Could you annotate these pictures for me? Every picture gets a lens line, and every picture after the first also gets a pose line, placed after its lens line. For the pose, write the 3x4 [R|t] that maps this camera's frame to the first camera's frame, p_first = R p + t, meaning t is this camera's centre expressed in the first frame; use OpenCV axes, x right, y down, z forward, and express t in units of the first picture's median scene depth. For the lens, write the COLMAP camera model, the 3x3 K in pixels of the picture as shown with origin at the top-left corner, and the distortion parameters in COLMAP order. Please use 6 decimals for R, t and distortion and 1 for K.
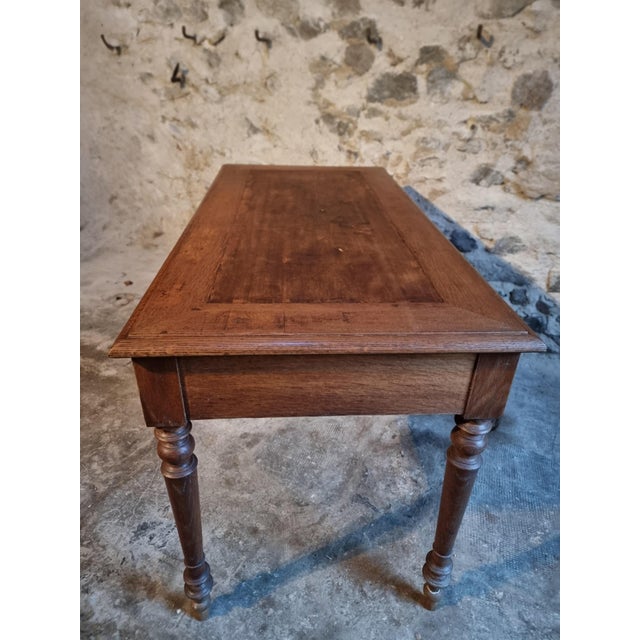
lens RADIAL K [[445.6, 0, 314.2], [0, 445.6, 322.0], [0, 0, 1]] dist [0.061166, -0.063415]
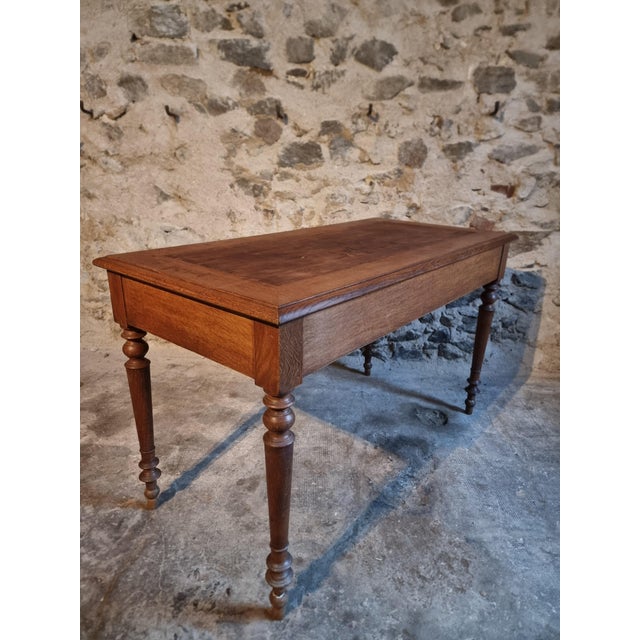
lens RADIAL K [[445.6, 0, 318.8], [0, 445.6, 326.4], [0, 0, 1]] dist [0.061166, -0.063415]
pose [[0.926073, -0.139070, 0.350783, -0.253592], [0.193316, 0.973202, -0.124526, 0.067142], [-0.324065, 0.183132, 0.928140, -0.011436]]
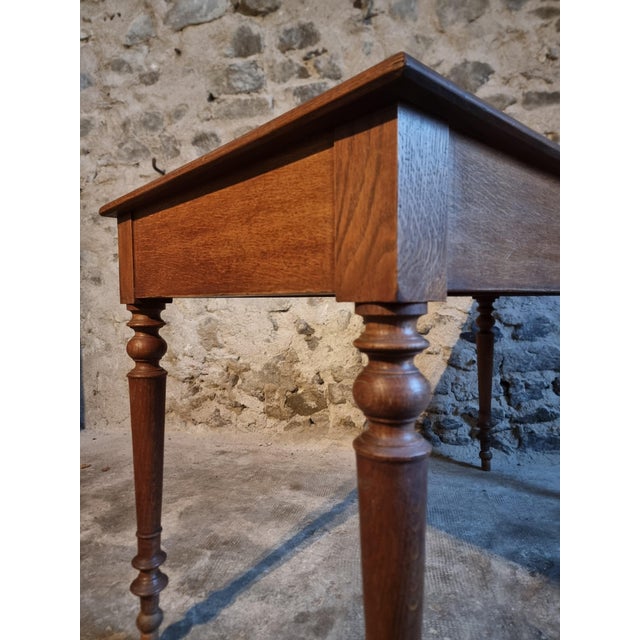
lens RADIAL K [[445.6, 0, 314.6], [0, 445.6, 316.7], [0, 0, 1]] dist [0.061166, -0.063415]
pose [[0.973091, -0.049727, 0.224991, -0.214233], [0.149016, 0.880570, -0.449879, 0.153507], [-0.175749, 0.471301, 0.864285, 0.296881]]
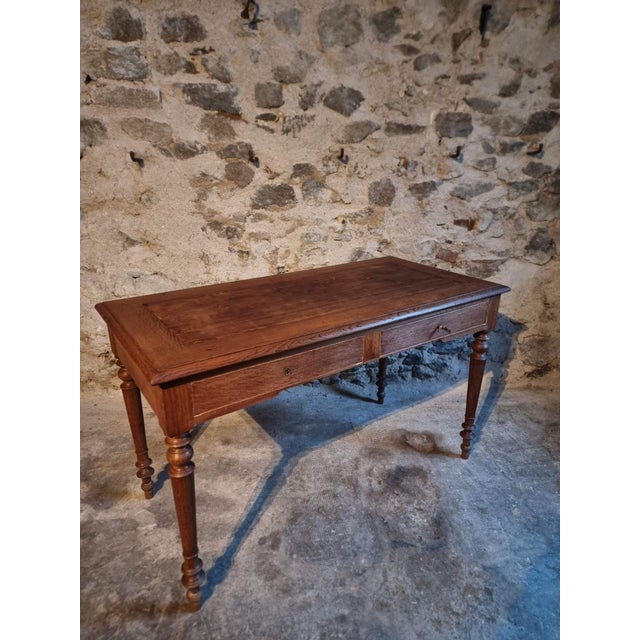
lens RADIAL K [[445.6, 0, 321.8], [0, 445.6, 328.7], [0, 0, 1]] dist [0.061166, -0.063415]
pose [[0.843777, -0.218314, 0.490285, -0.369423], [0.285721, 0.956036, -0.066020, -0.078403], [-0.454317, 0.195790, 0.869058, -0.001466]]
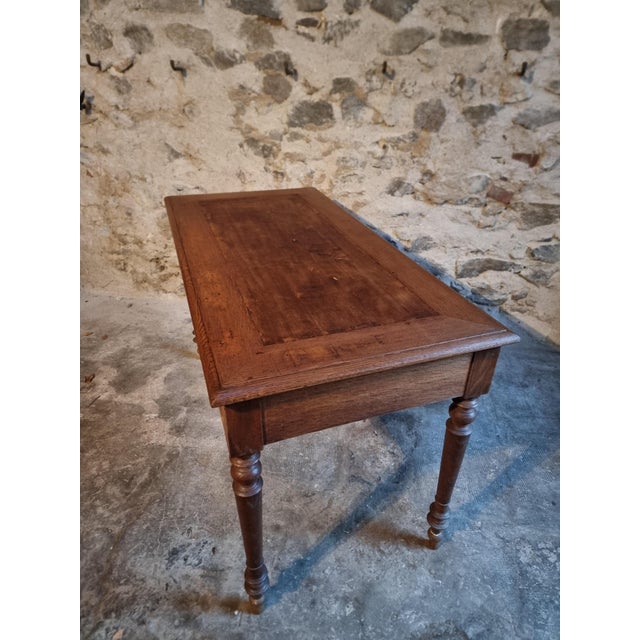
lens RADIAL K [[445.6, 0, 319.9], [0, 445.6, 327.8], [0, 0, 1]] dist [0.061166, -0.063415]
pose [[0.957761, -0.155370, 0.241981, -0.155828], [0.147977, 0.987799, 0.048547, -0.051490], [-0.246572, -0.010689, 0.969066, -0.083485]]
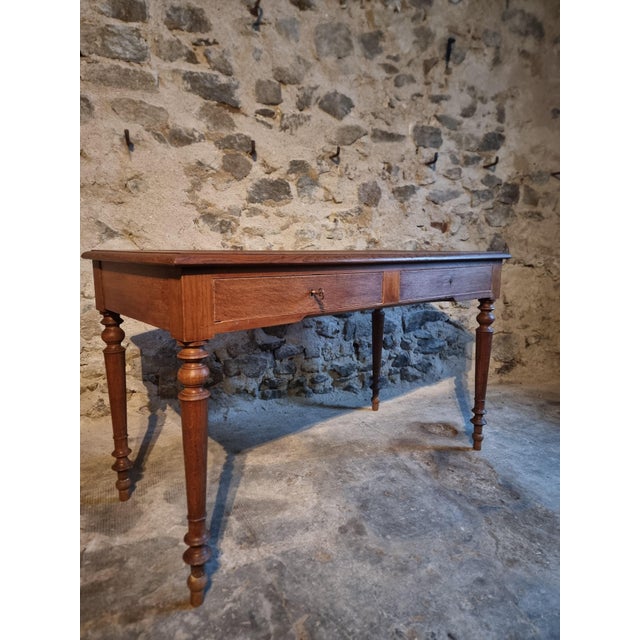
lens RADIAL K [[445.6, 0, 316.7], [0, 445.6, 320.7], [0, 0, 1]] dist [0.061166, -0.063415]
pose [[0.666380, -0.144090, 0.731557, -0.637249], [0.377009, 0.911598, -0.163868, 0.016276], [-0.643274, 0.385002, 0.661795, 0.295371]]
